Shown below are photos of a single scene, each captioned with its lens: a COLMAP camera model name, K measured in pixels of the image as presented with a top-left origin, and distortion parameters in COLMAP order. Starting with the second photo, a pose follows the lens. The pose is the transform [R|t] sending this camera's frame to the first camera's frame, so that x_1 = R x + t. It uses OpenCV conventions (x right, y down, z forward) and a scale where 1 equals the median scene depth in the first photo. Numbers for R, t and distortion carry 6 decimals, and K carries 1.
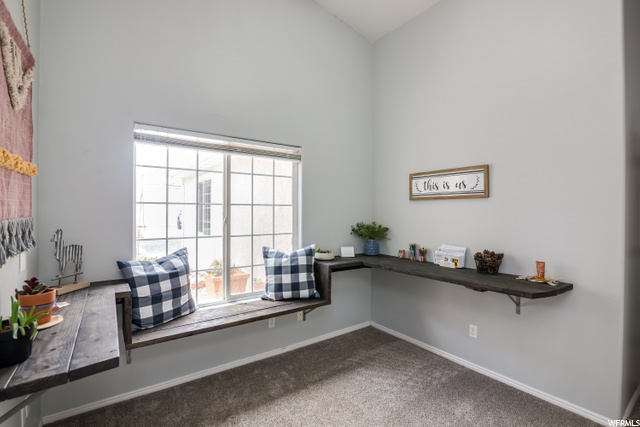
lens RADIAL K [[303.1, 0, 320.0], [0, 303.1, 213.5], [0, 0, 1]] dist [-0.023797, 0.000419]
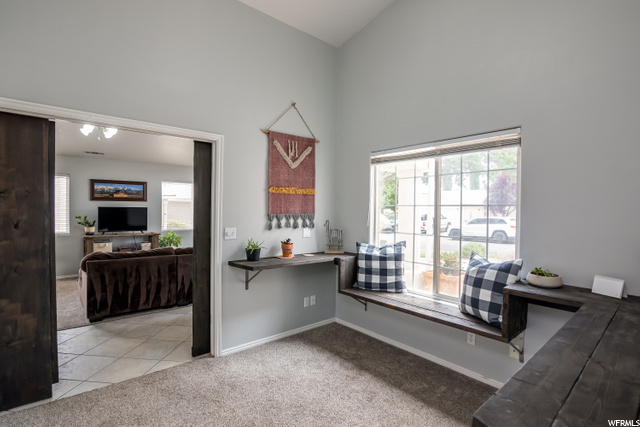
lens RADIAL K [[303.1, 0, 320.0], [0, 303.1, 213.5], [0, 0, 1]] dist [-0.023797, 0.000419]
pose [[0.078683, 0.010431, -0.996845, 0.761027], [-0.018233, 0.999793, 0.009023, -0.004762], [0.996733, 0.017466, 0.078857, 0.545822]]
